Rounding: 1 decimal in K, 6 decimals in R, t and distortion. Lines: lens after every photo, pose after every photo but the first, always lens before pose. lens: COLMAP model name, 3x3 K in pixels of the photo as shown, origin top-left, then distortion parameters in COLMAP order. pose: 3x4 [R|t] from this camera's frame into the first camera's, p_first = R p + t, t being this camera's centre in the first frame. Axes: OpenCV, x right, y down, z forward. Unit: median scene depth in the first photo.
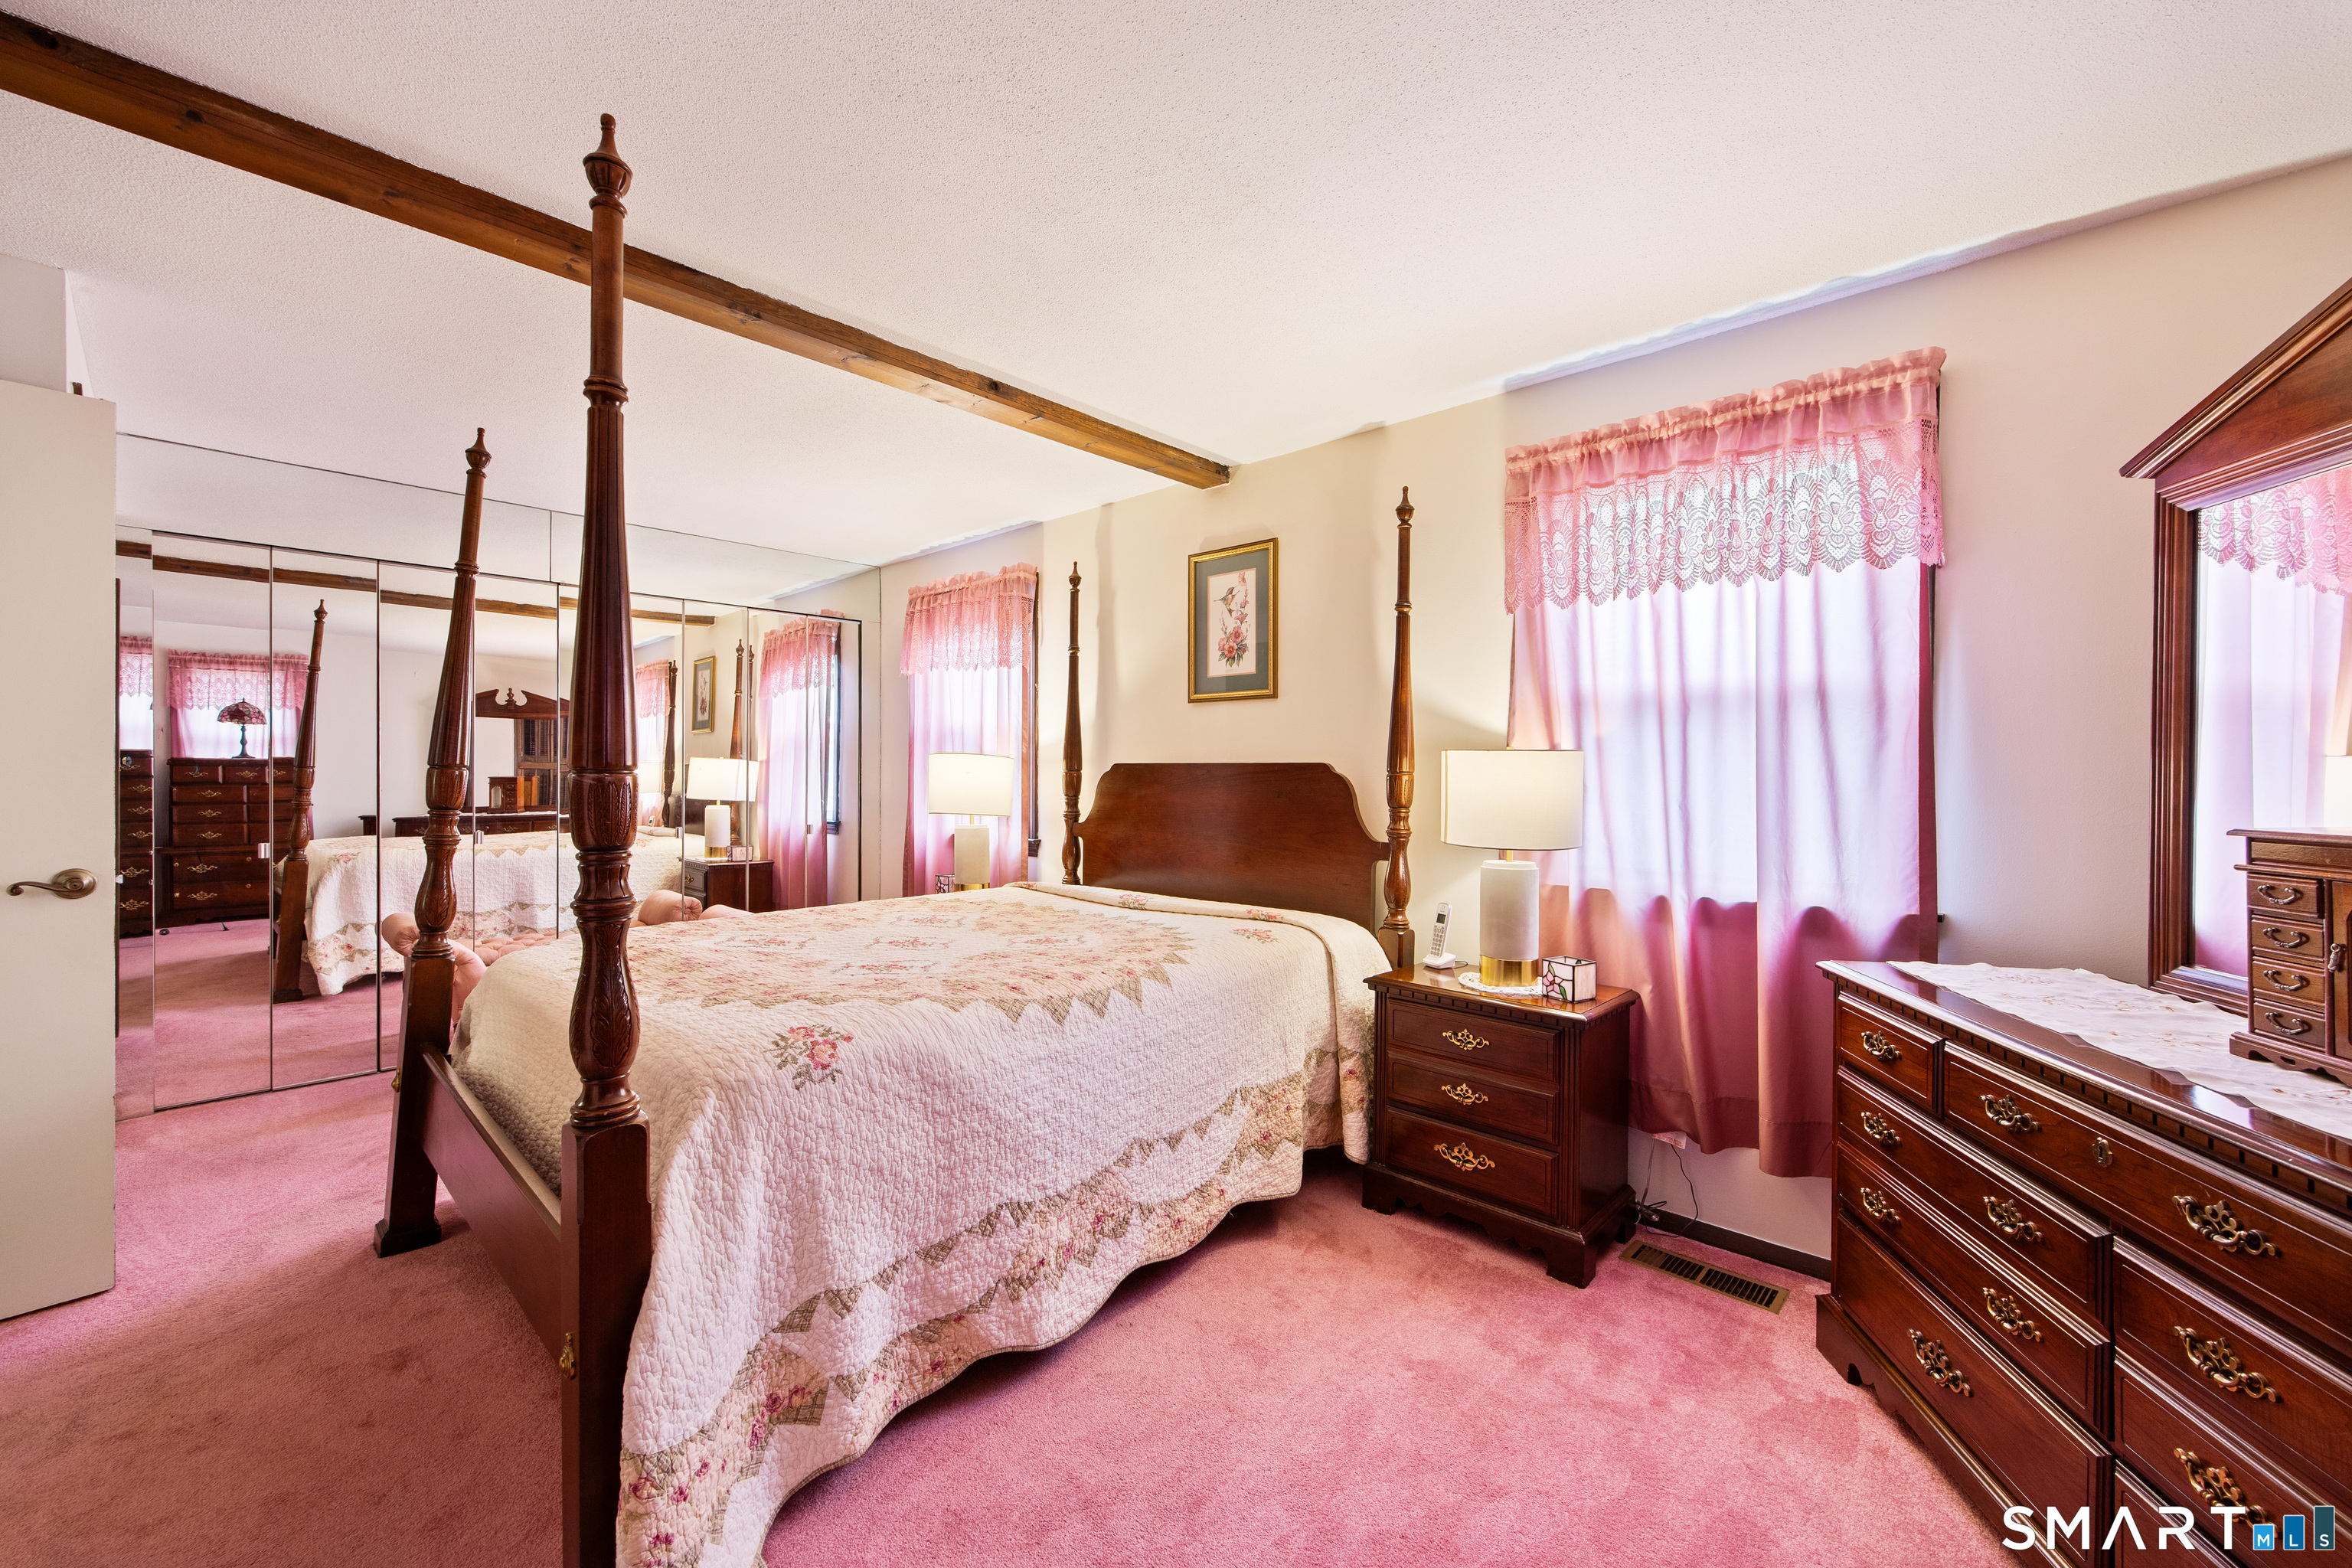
lens RADIAL K [[931.3, 0, 1176.0], [0, 931.3, 784.0], [0, 0, 1]] dist [-0.001159, -0.000195]
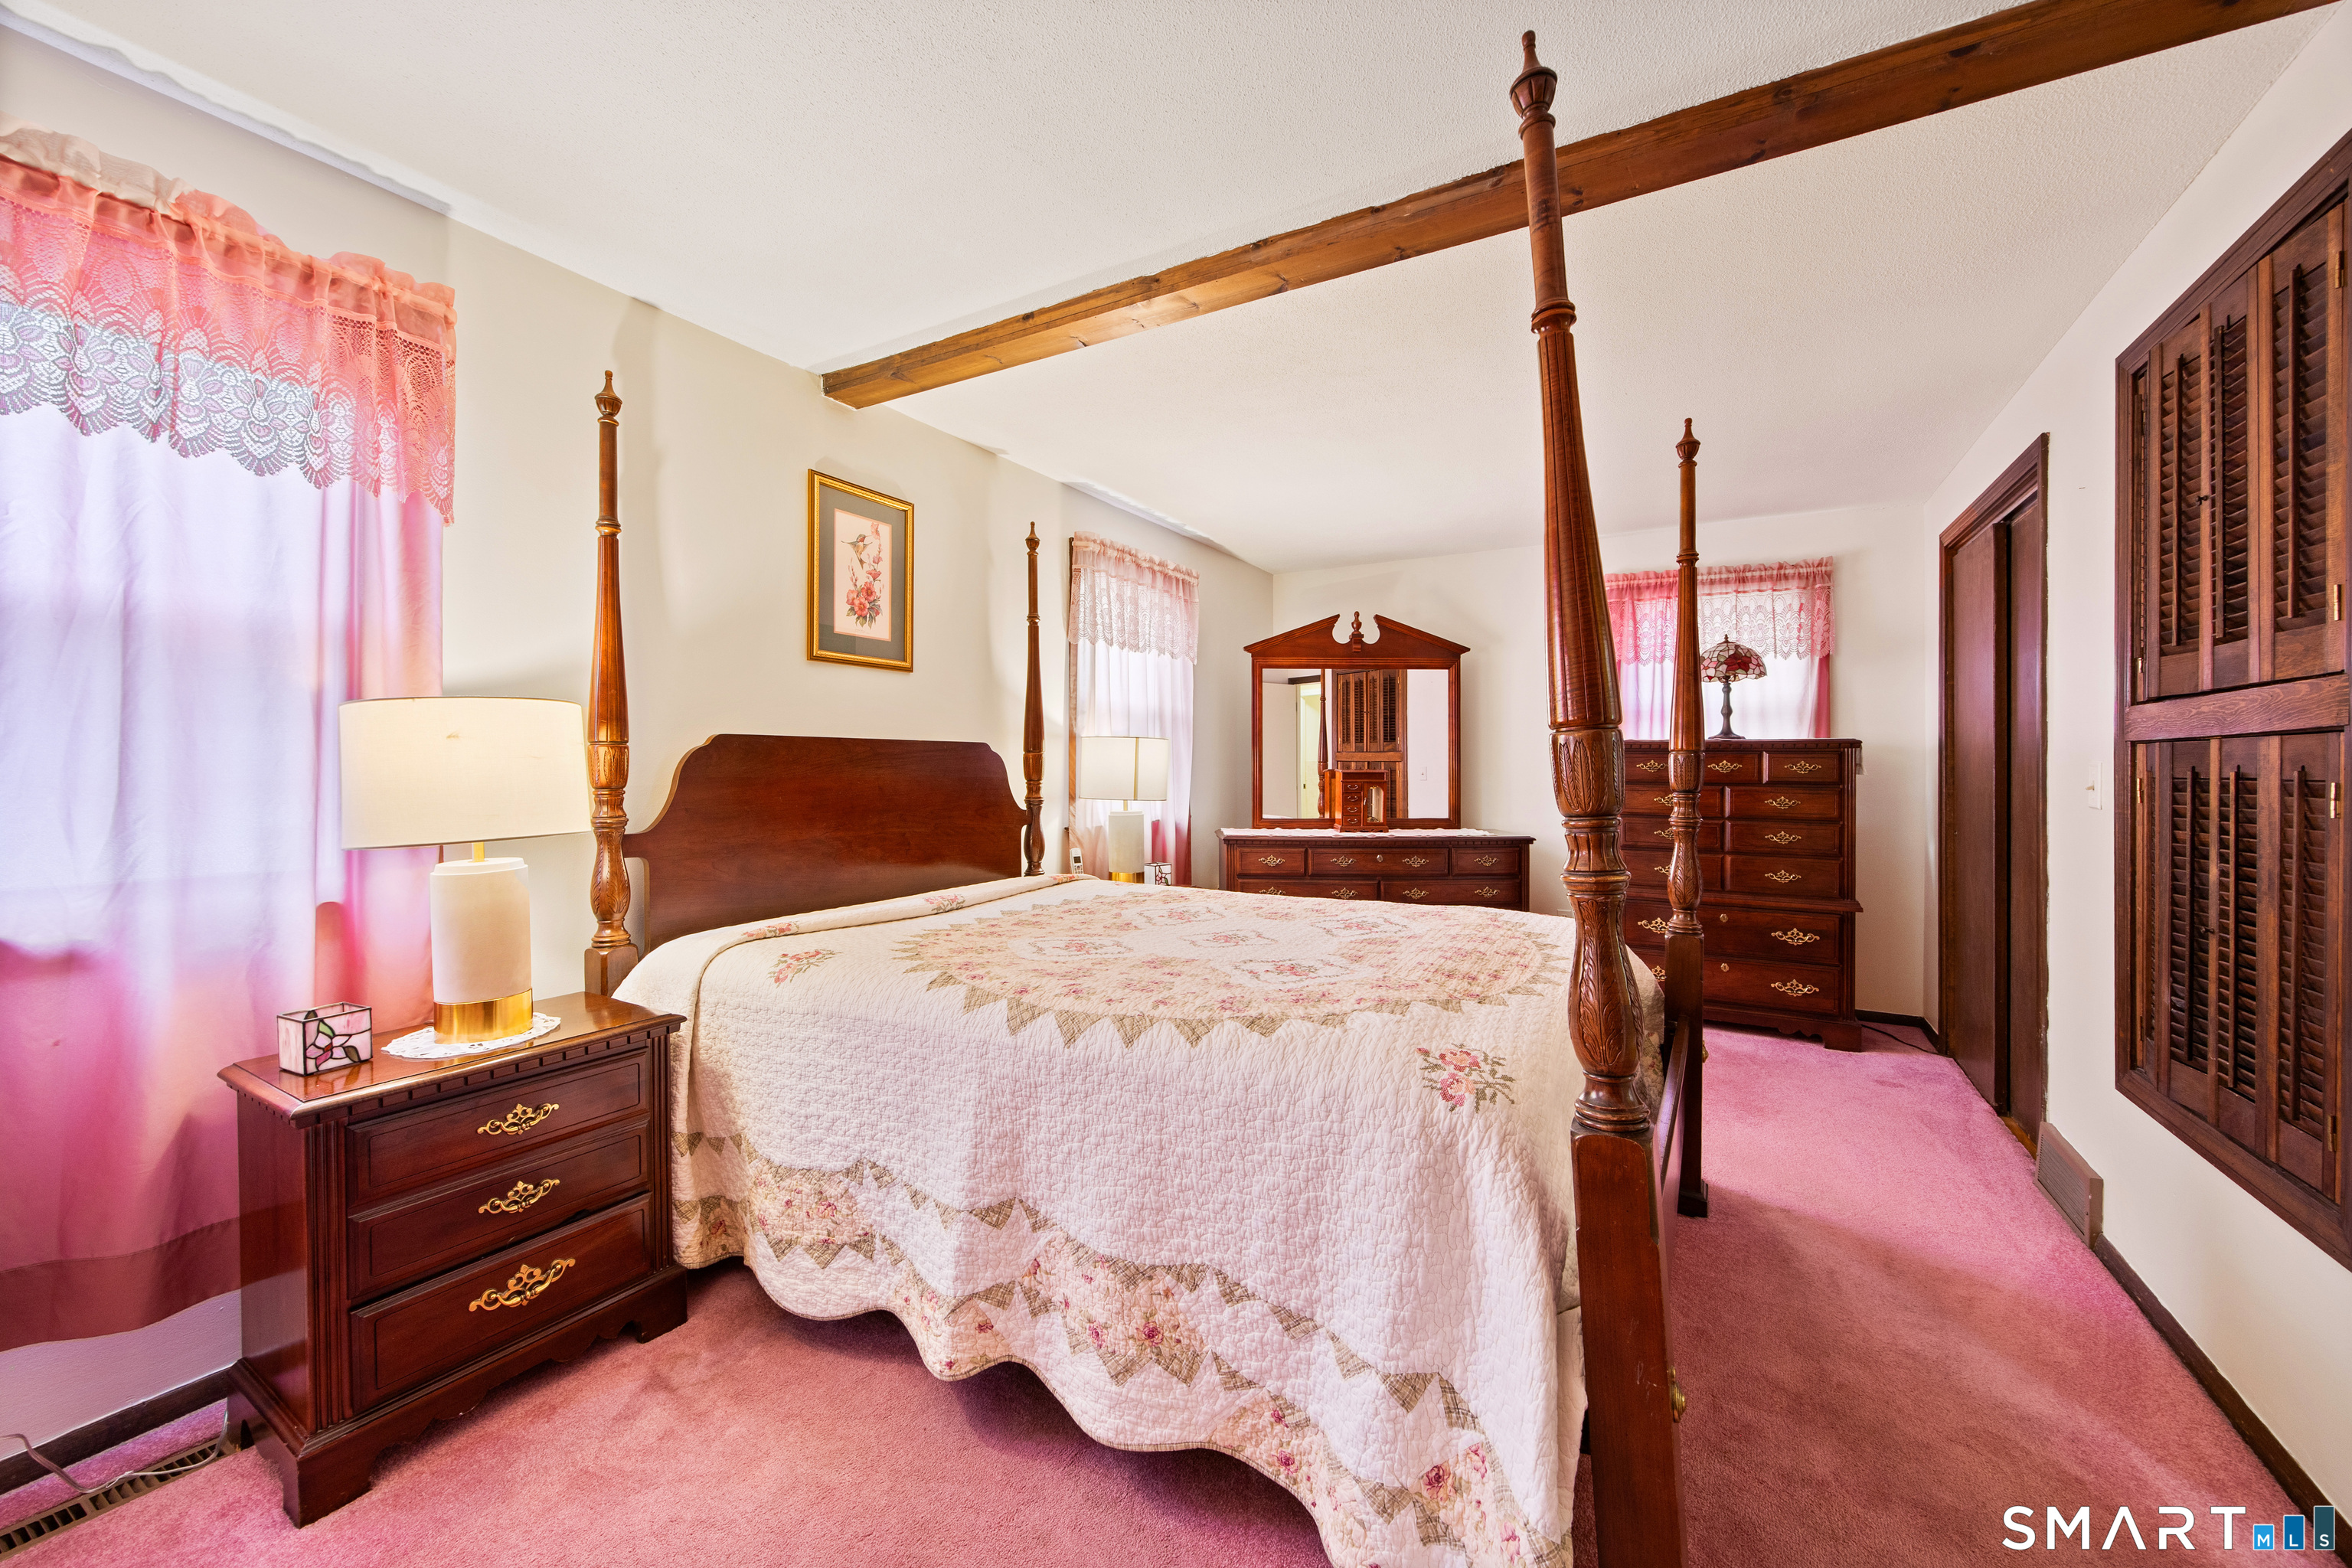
lens RADIAL K [[921.4, 0, 1178.5], [0, 921.4, 762.4], [0, 0, 1]] dist [-0.003114, -0.000252]
pose [[-0.218009, -0.005590, 0.975931, -0.848264], [0.008230, 0.999938, 0.007566, -0.005078], [-0.975912, 0.009682, -0.217950, 0.918457]]
